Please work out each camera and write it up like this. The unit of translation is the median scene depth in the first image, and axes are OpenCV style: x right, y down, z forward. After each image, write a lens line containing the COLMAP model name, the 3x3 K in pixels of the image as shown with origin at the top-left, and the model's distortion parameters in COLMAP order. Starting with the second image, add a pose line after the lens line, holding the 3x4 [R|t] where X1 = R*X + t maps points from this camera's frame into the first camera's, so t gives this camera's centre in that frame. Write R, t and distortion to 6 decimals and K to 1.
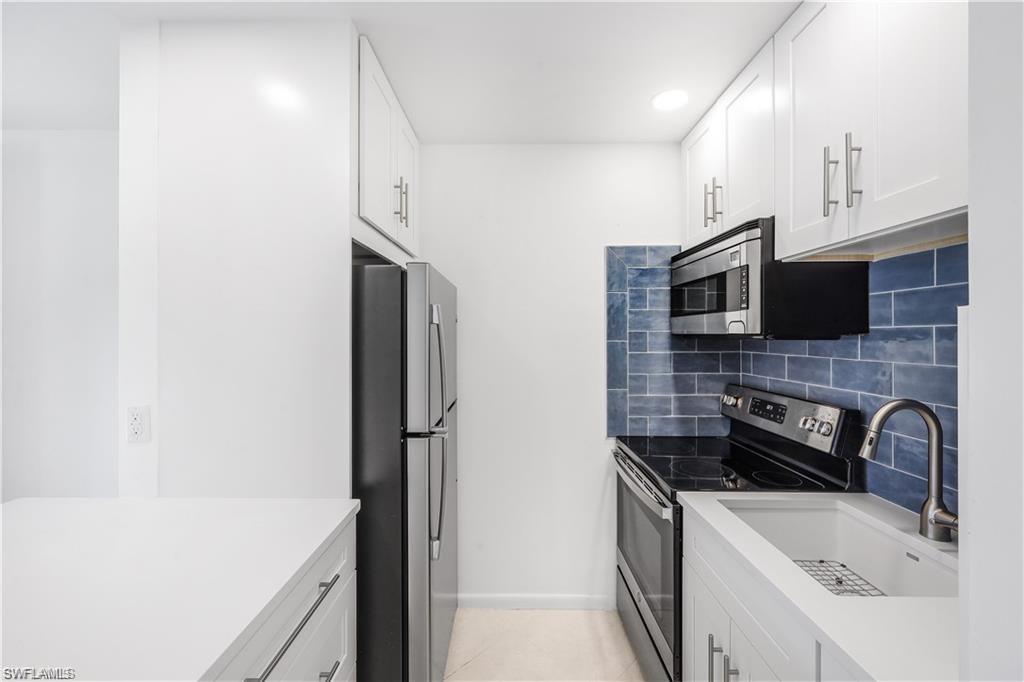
lens RADIAL K [[414.9, 0, 507.0], [0, 414.9, 335.1], [0, 0, 1]] dist [0.002295, -0.000021]
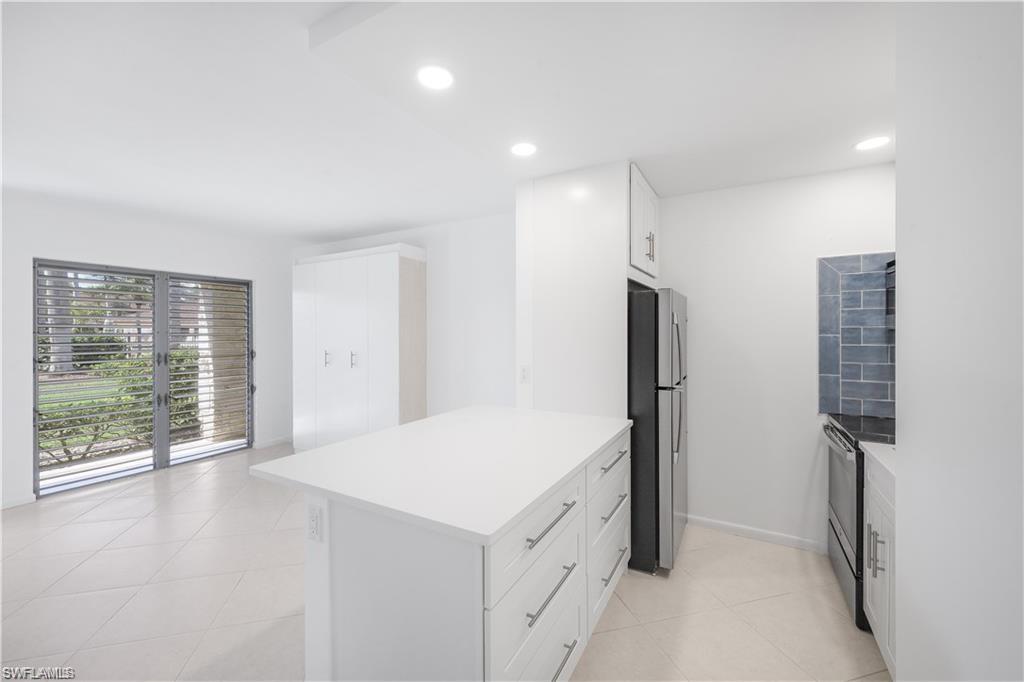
lens RADIAL K [[414.9, 0, 508.9], [0, 414.9, 333.7], [0, 0, 1]] dist [0.002295, -0.000021]
pose [[0.874386, 0.000907, -0.485229, 0.049827], [0.001228, 0.999991, 0.004083, 0.004692], [0.485229, -0.004166, 0.874377, -0.751540]]
